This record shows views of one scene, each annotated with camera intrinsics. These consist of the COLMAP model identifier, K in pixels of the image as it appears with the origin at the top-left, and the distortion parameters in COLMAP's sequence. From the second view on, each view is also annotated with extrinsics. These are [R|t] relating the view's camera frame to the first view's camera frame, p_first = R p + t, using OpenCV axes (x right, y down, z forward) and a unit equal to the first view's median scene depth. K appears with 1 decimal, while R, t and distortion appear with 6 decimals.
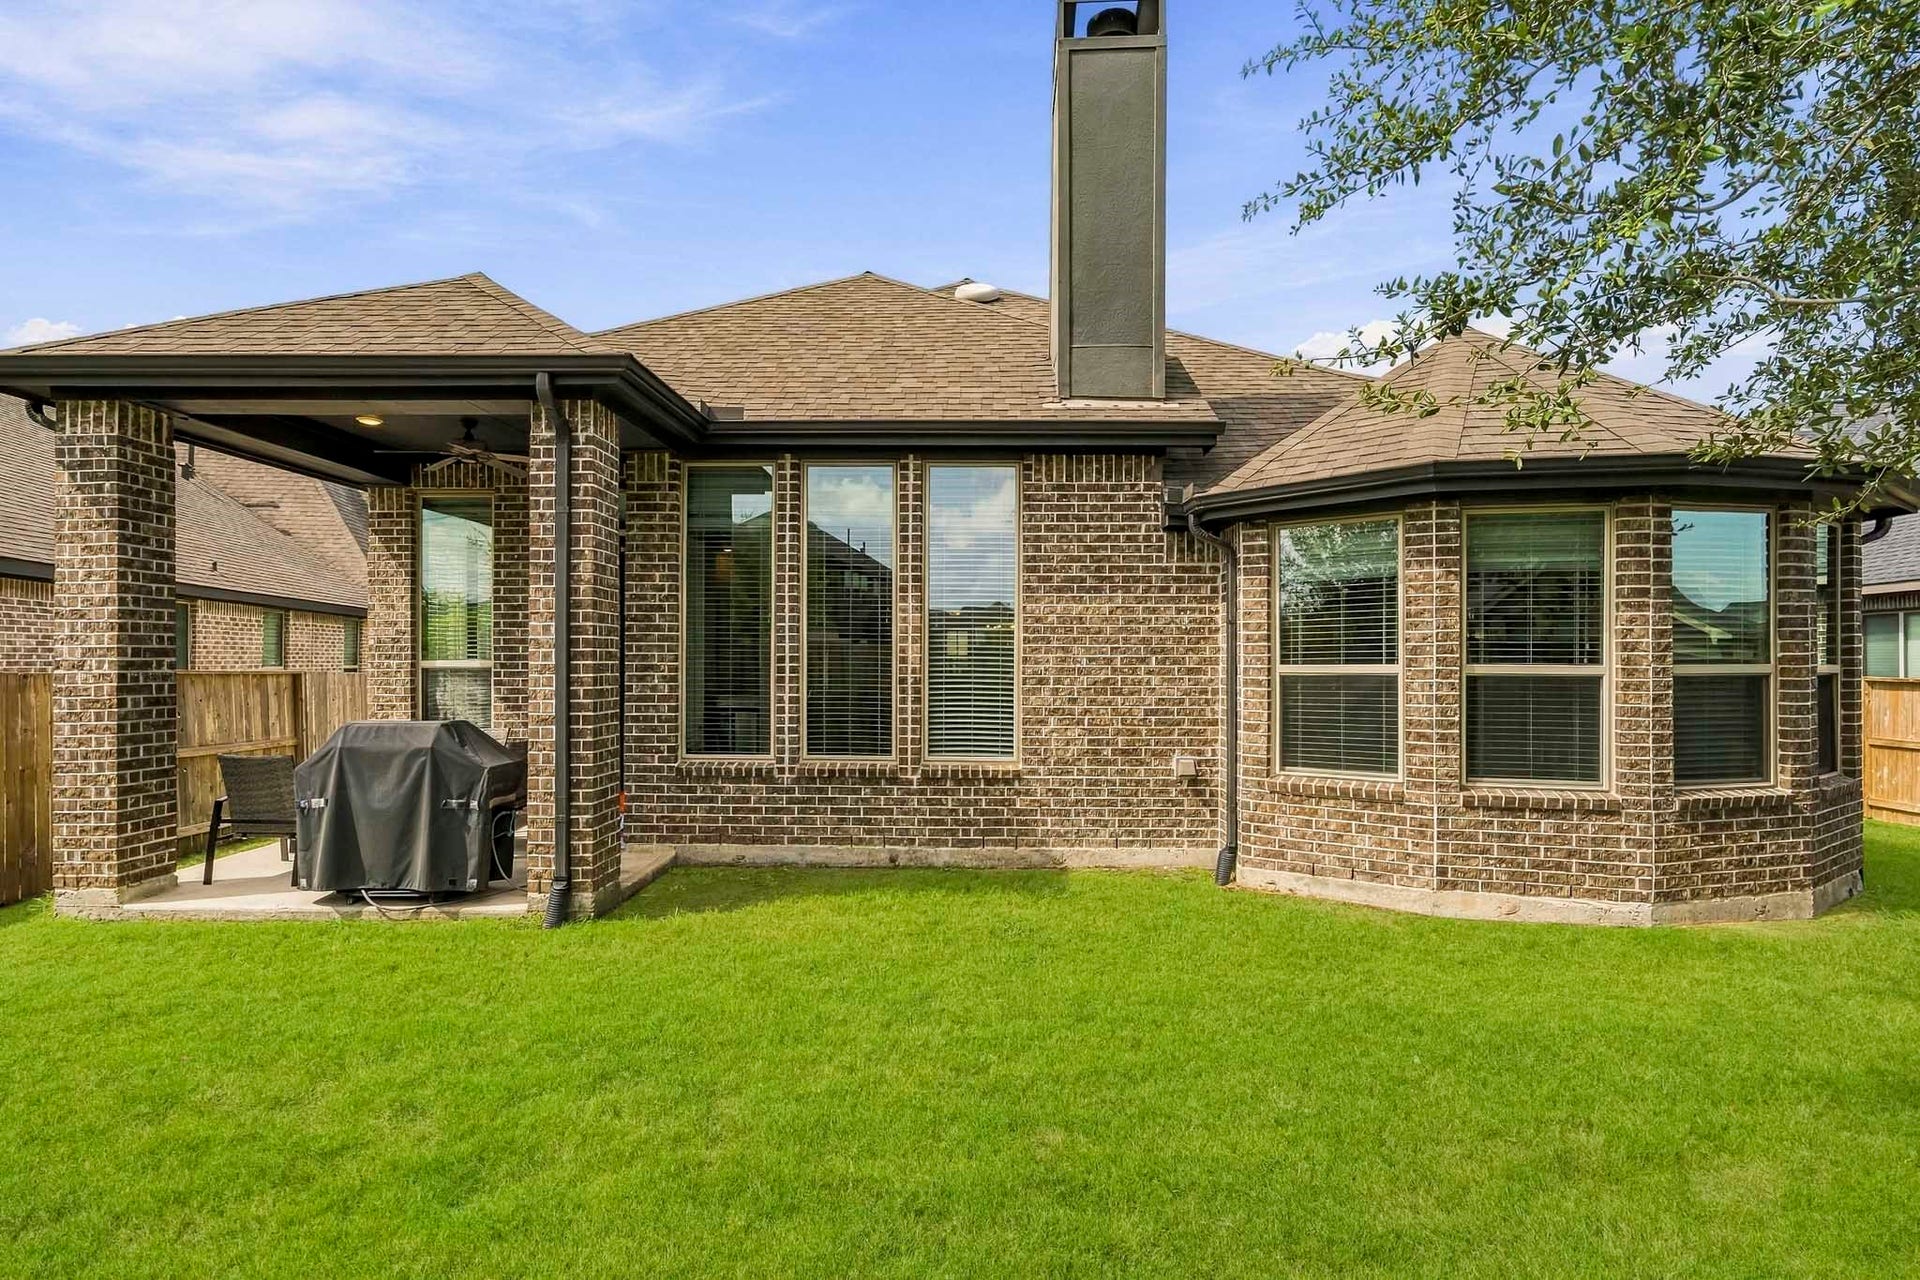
lens RADIAL K [[830.6, 0, 960.0], [0, 830.6, 640.0], [0, 0, 1]] dist [-0.000095, 0.000215]
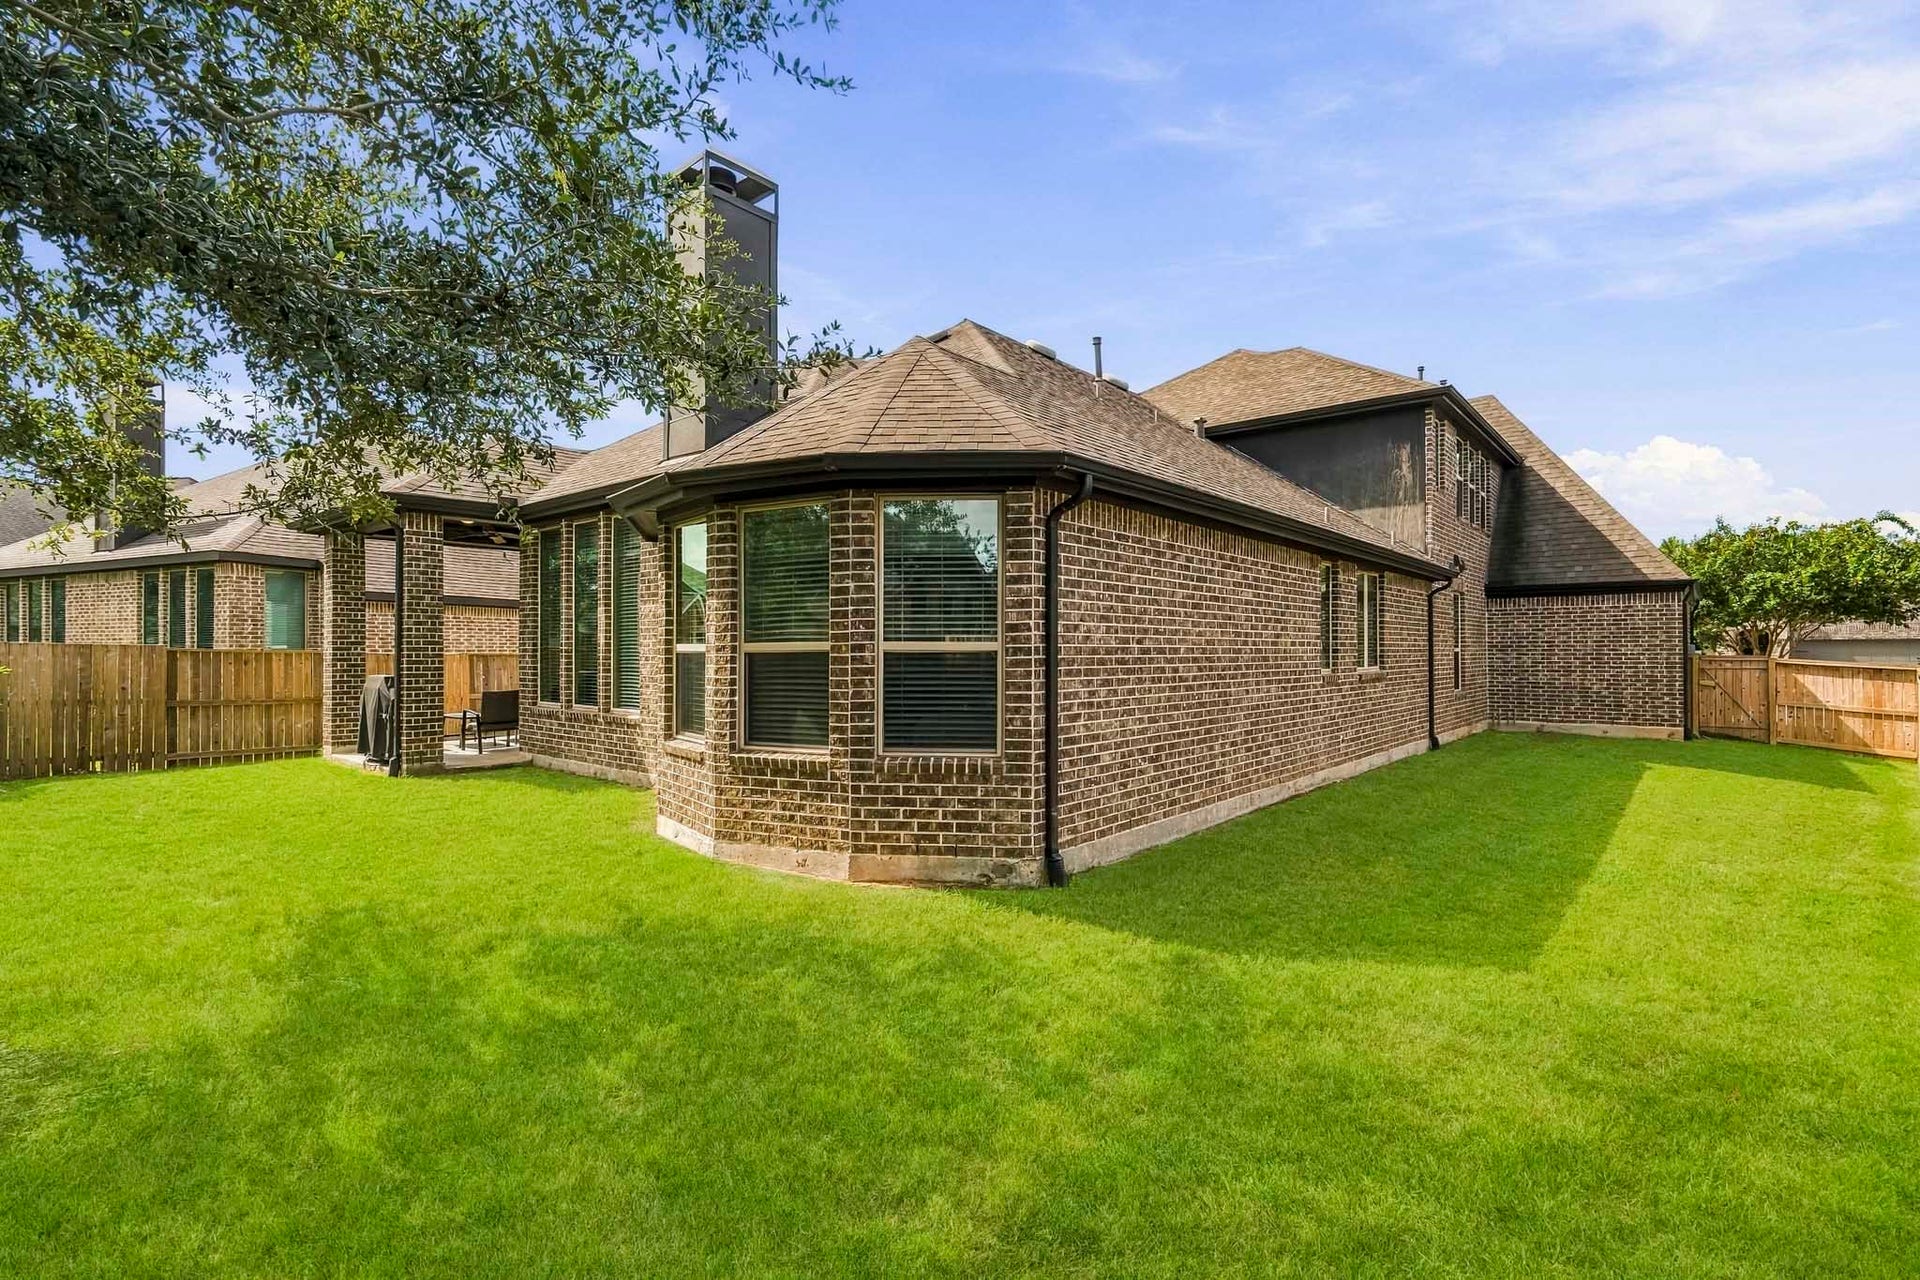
lens RADIAL K [[830.6, 0, 960.0], [0, 830.6, 640.0], [0, 0, 1]] dist [-0.000095, 0.000215]
pose [[0.759078, -0.024015, -0.650556, 1.827415], [0.034572, 0.999396, 0.003448, 0.031815], [0.650081, -0.025108, 0.759450, 0.300986]]
